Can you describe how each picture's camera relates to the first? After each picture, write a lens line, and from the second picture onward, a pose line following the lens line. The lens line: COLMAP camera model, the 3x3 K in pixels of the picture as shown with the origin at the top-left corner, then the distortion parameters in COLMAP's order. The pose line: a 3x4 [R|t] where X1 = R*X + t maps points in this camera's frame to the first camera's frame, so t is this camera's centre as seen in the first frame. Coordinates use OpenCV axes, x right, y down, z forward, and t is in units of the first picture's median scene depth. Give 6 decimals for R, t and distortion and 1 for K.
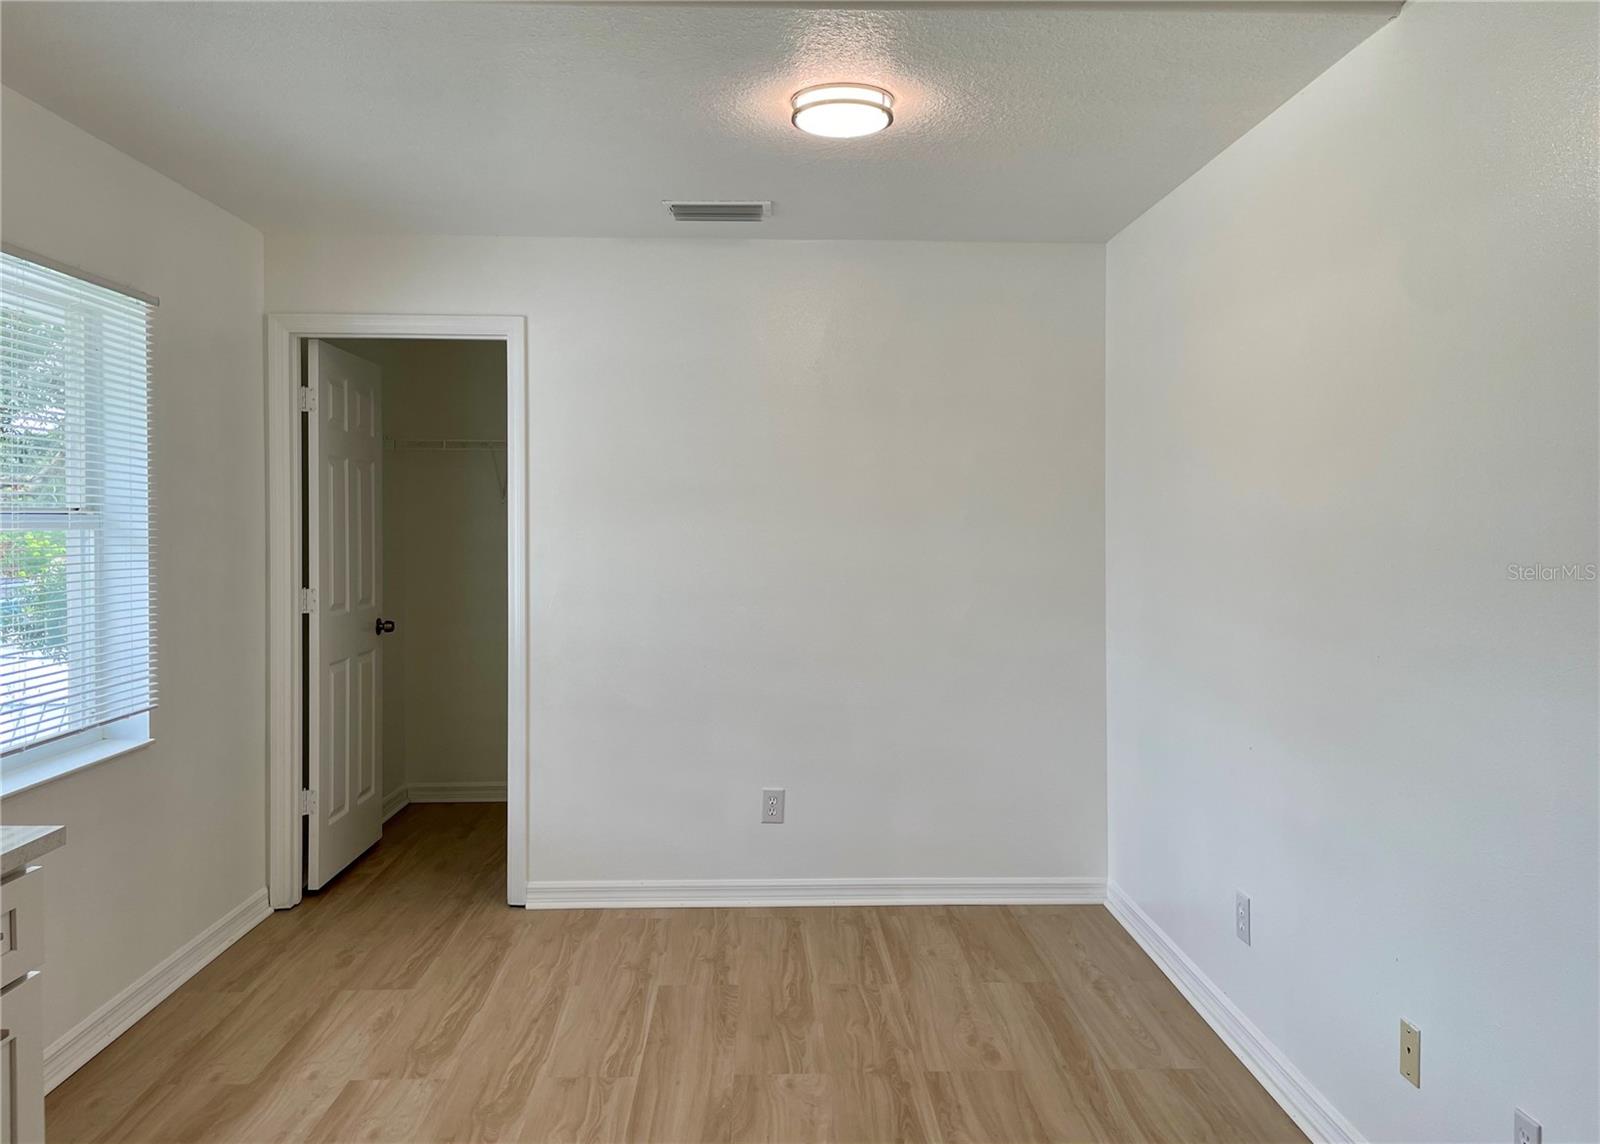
lens RADIAL K [[1223.6, 0, 829.4], [0, 1223.6, 520.1], [0, 0, 1]] dist [0.062404, -0.038882]
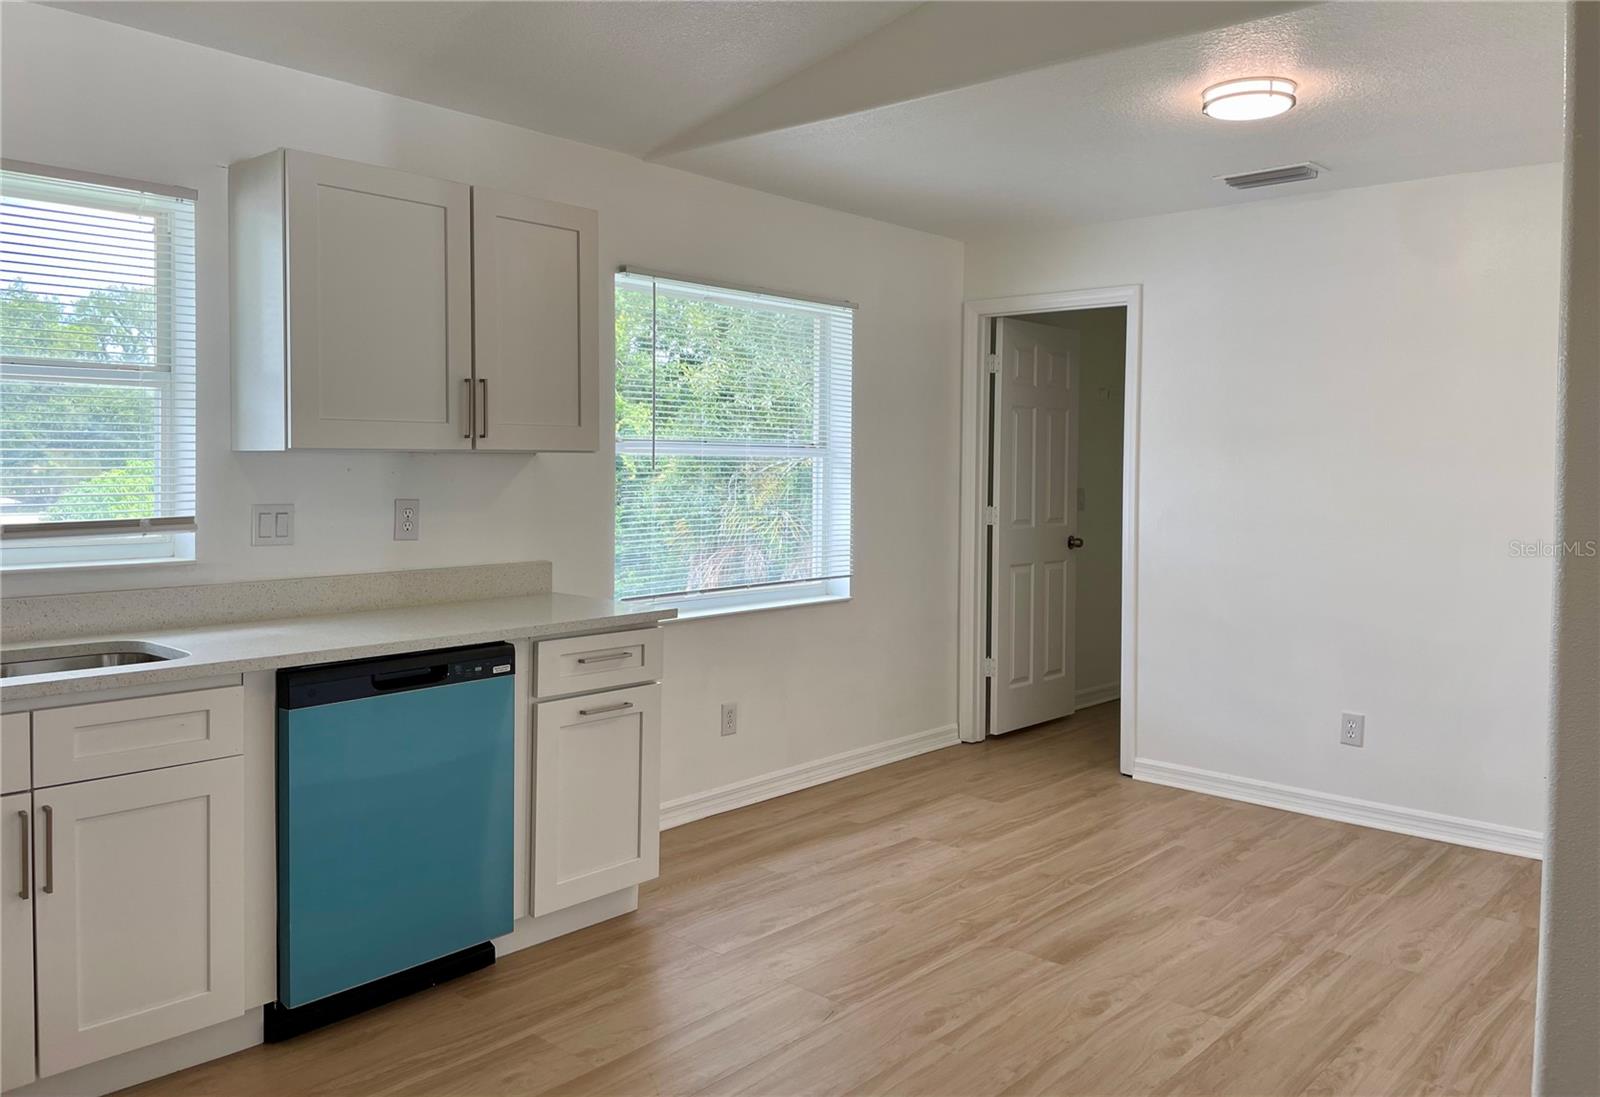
lens RADIAL K [[1227.2, 0, 822.4], [0, 1227.2, 460.2], [0, 0, 1]] dist [0.035118, -0.056581]
pose [[0.726368, 0.006349, -0.687276, 0.421860], [-0.013138, 0.999903, -0.004648, 0.017416], [0.687180, 0.012405, 0.726381, -0.096000]]
